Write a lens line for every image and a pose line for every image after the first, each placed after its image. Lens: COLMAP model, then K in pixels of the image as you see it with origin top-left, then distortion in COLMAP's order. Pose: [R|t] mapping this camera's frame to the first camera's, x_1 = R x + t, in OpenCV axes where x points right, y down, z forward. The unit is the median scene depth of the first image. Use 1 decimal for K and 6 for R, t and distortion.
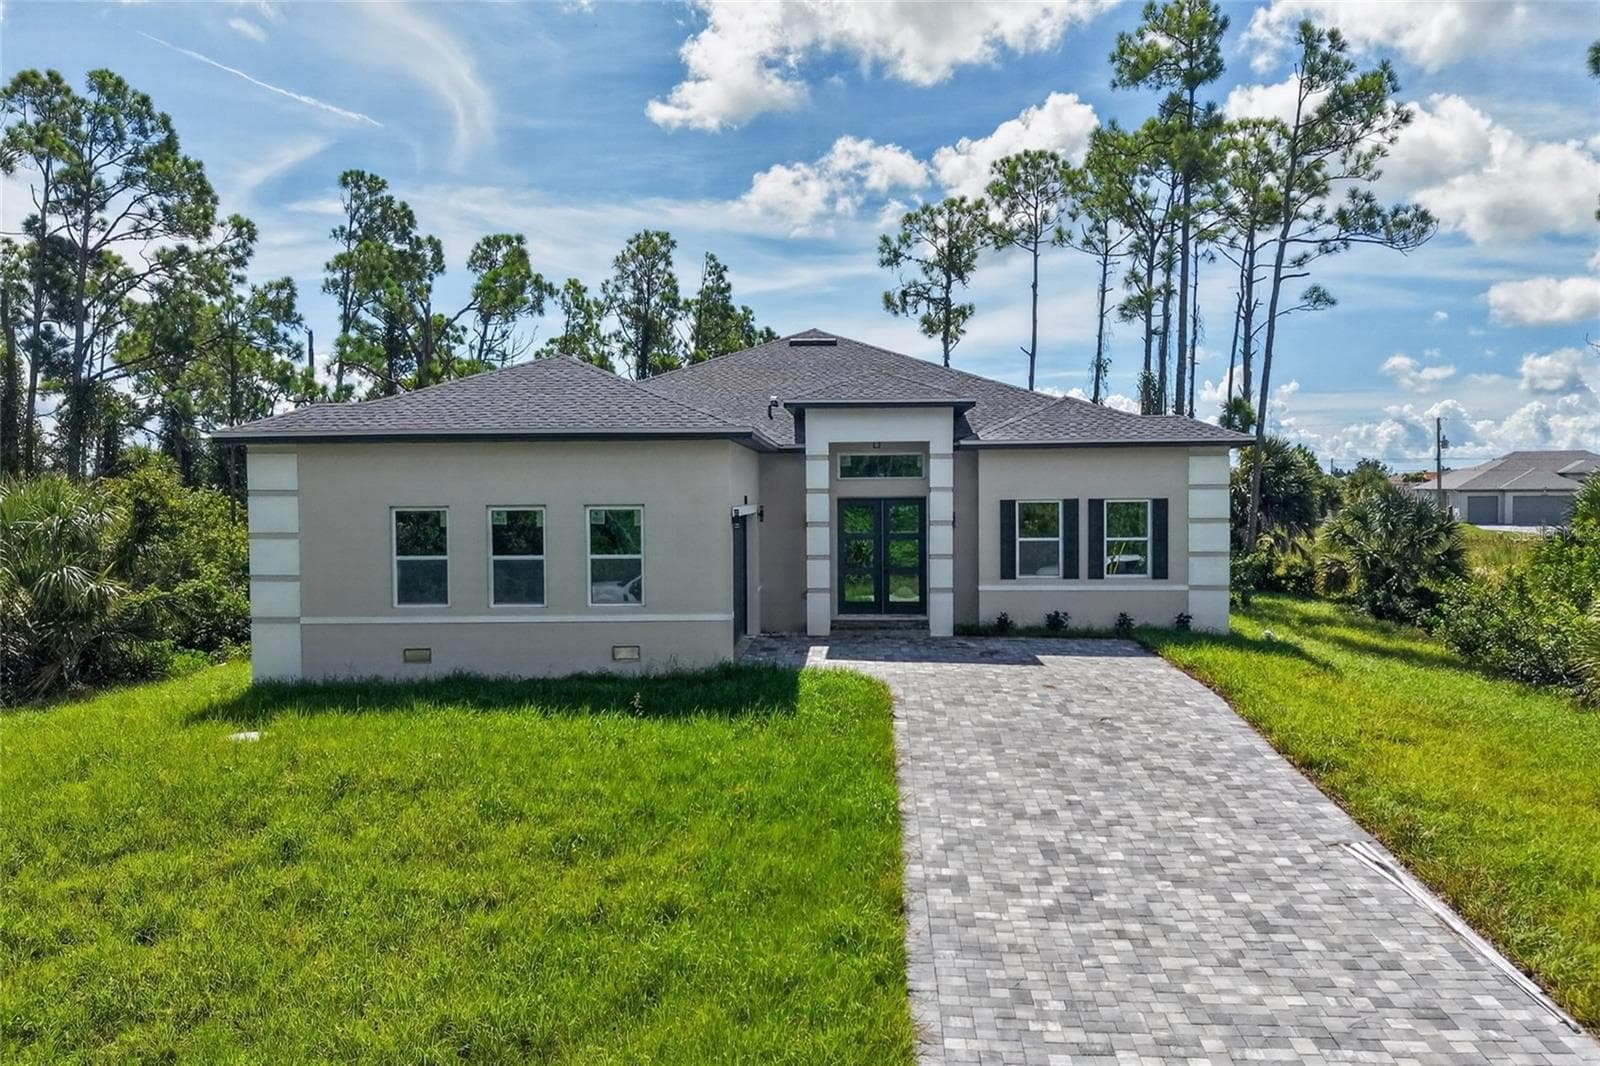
lens RADIAL K [[1270.6, 0, 813.6], [0, 1270.6, 532.5], [0, 0, 1]] dist [0.077611, -0.120396]
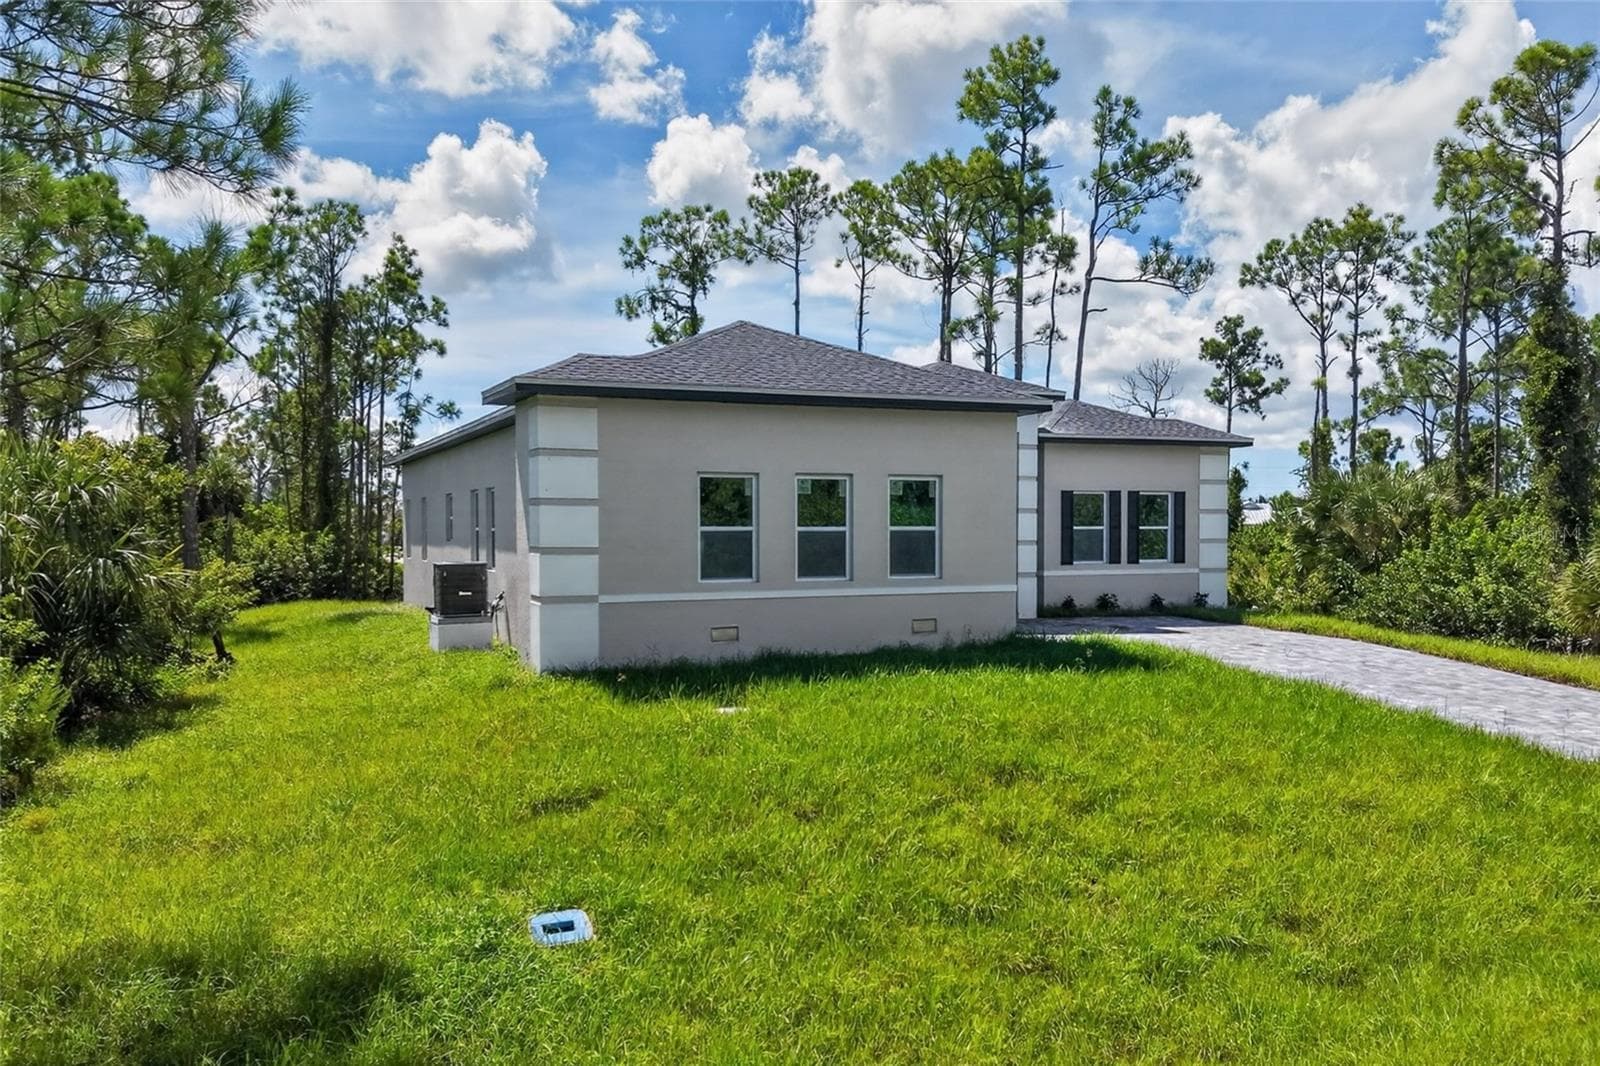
lens RADIAL K [[1309.5, 0, 868.3], [0, 1309.5, 560.6], [0, 0, 1]] dist [0.145049, -0.318199]
pose [[0.887658, -0.006370, 0.460460, -0.505413], [0.011390, 0.999902, -0.008124, 0.040390], [-0.460363, 0.012456, 0.887643, 0.094835]]
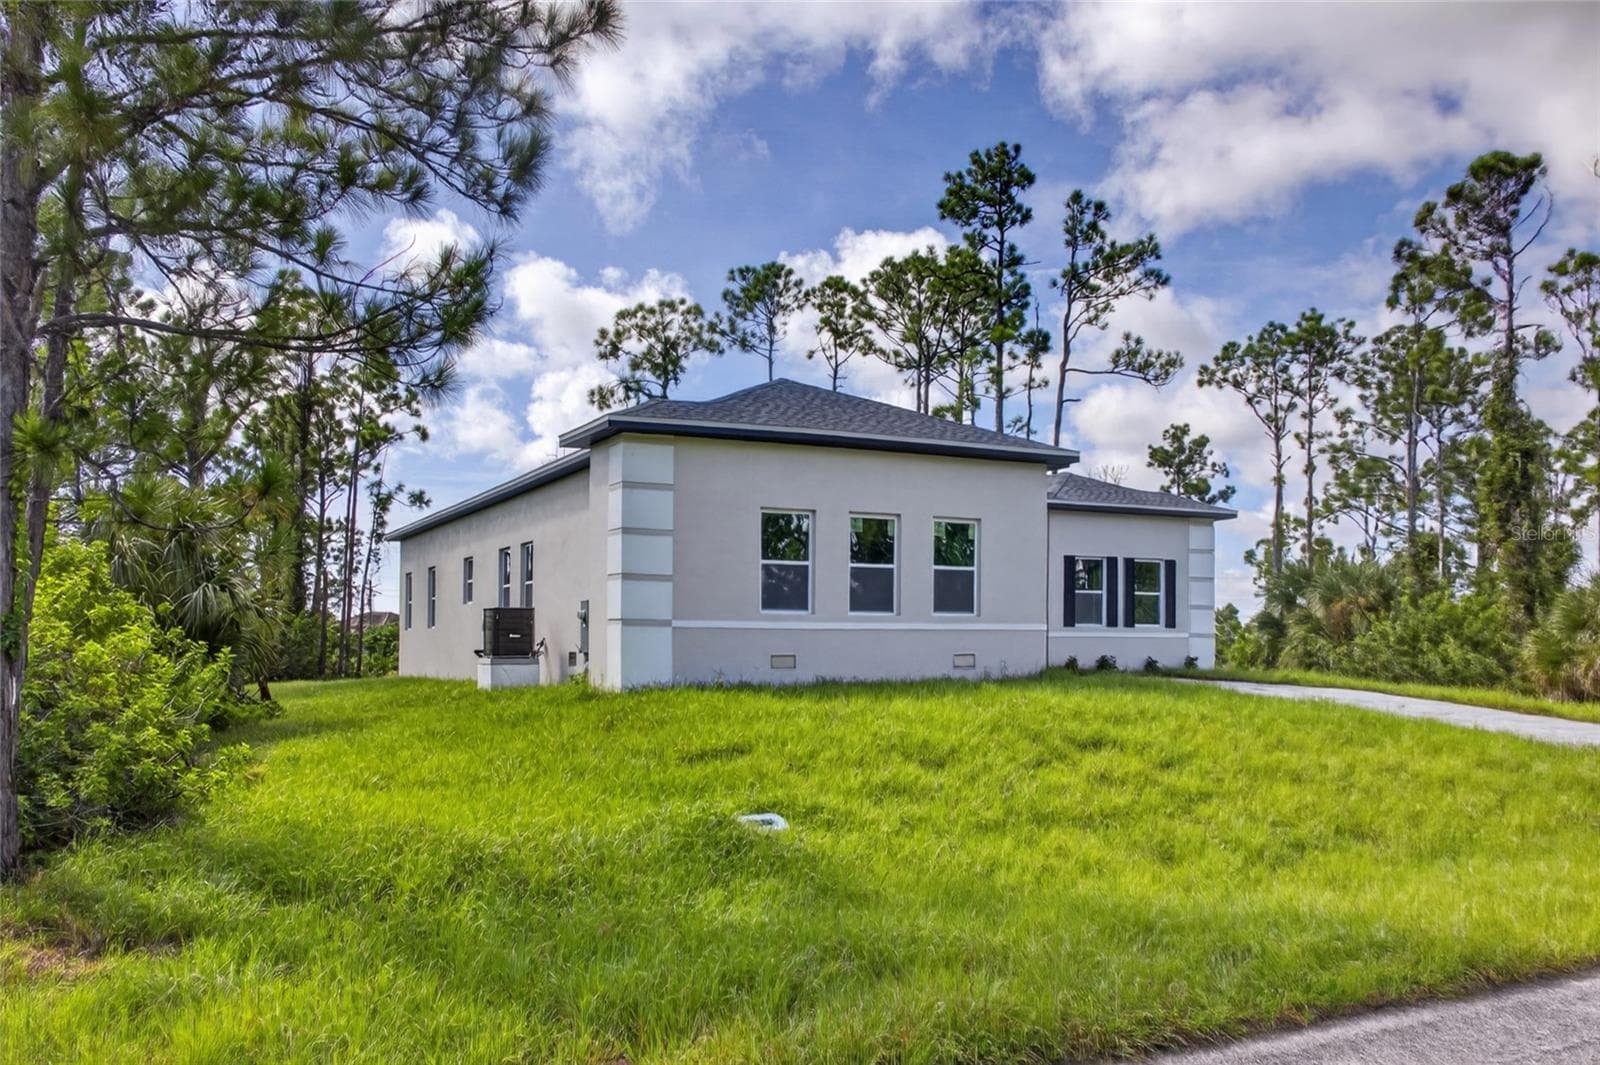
lens RADIAL K [[1378.2, 0, 853.5], [0, 1378.2, 585.7], [0, 0, 1]] dist [-0.011625, -0.003411]
pose [[0.866084, 0.031595, 0.498899, -0.613191], [0.009328, 0.996806, -0.079320, 0.095149], [-0.499812, 0.073351, 0.863023, 0.051595]]
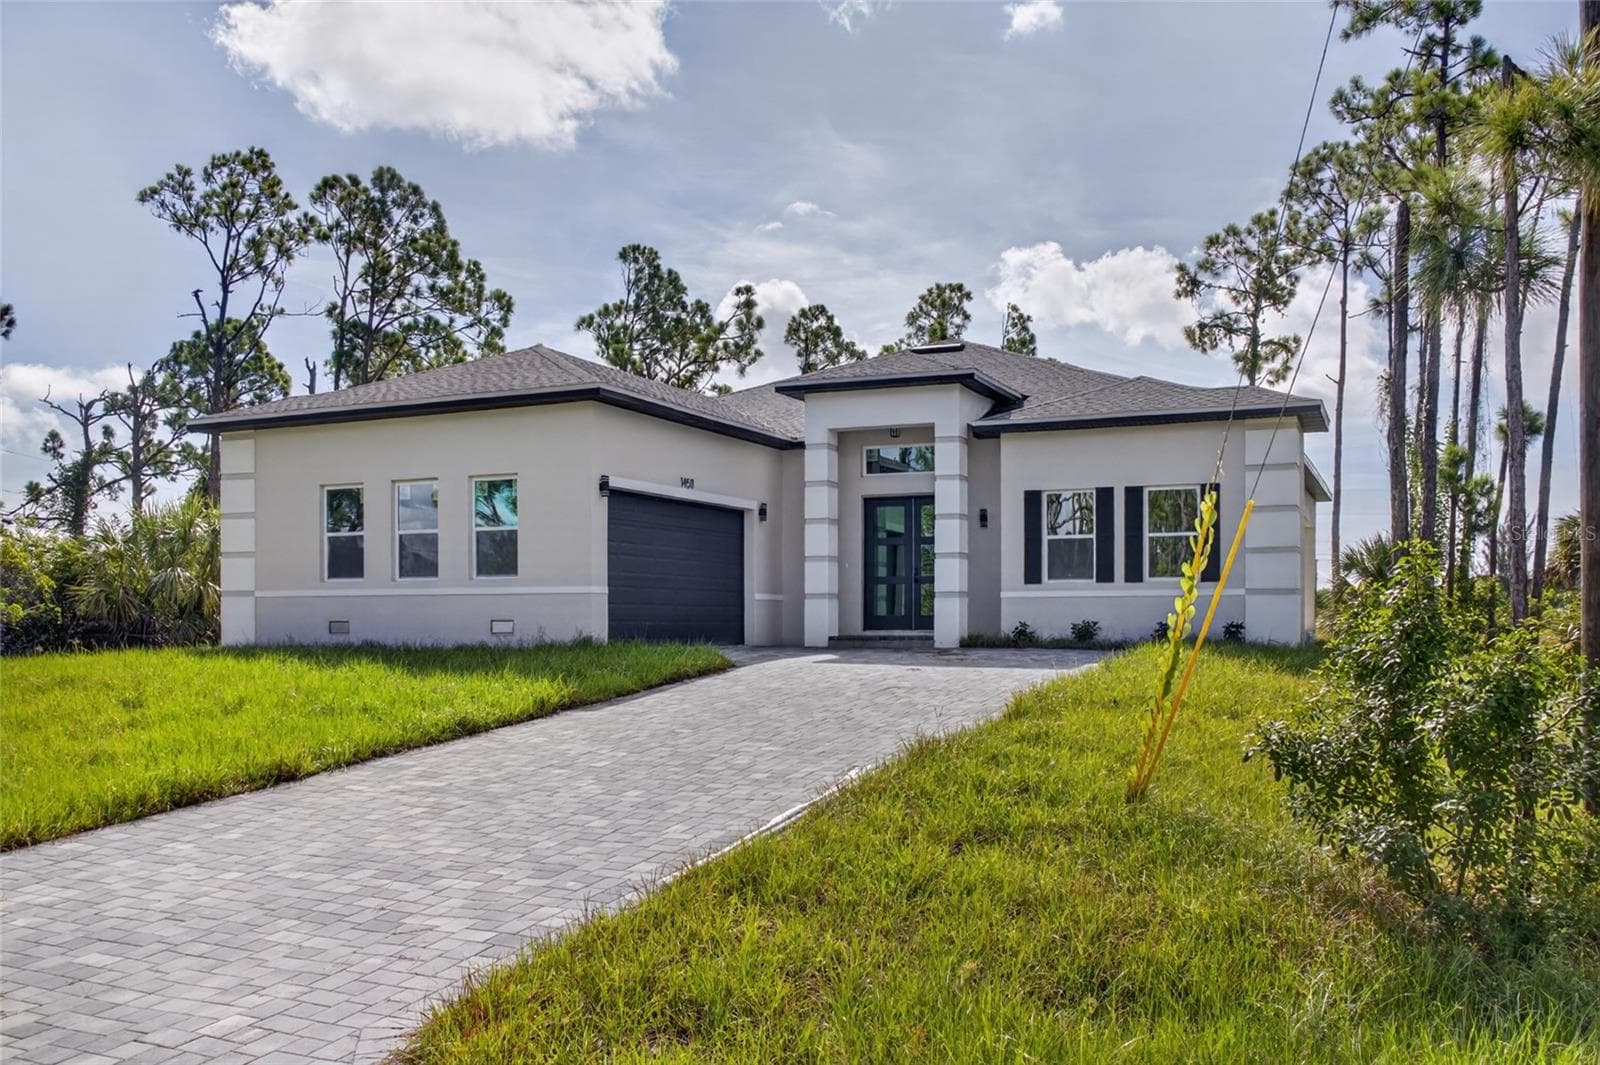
lens RADIAL K [[1369.9, 0, 807.7], [0, 1369.9, 618.6], [0, 0, 1]] dist [-0.072358, 0.142830]
pose [[0.926353, 0.005177, -0.376620, 0.359863], [-0.016562, 0.999498, -0.026997, 0.087990], [0.376291, 0.031247, 0.925974, 0.091963]]
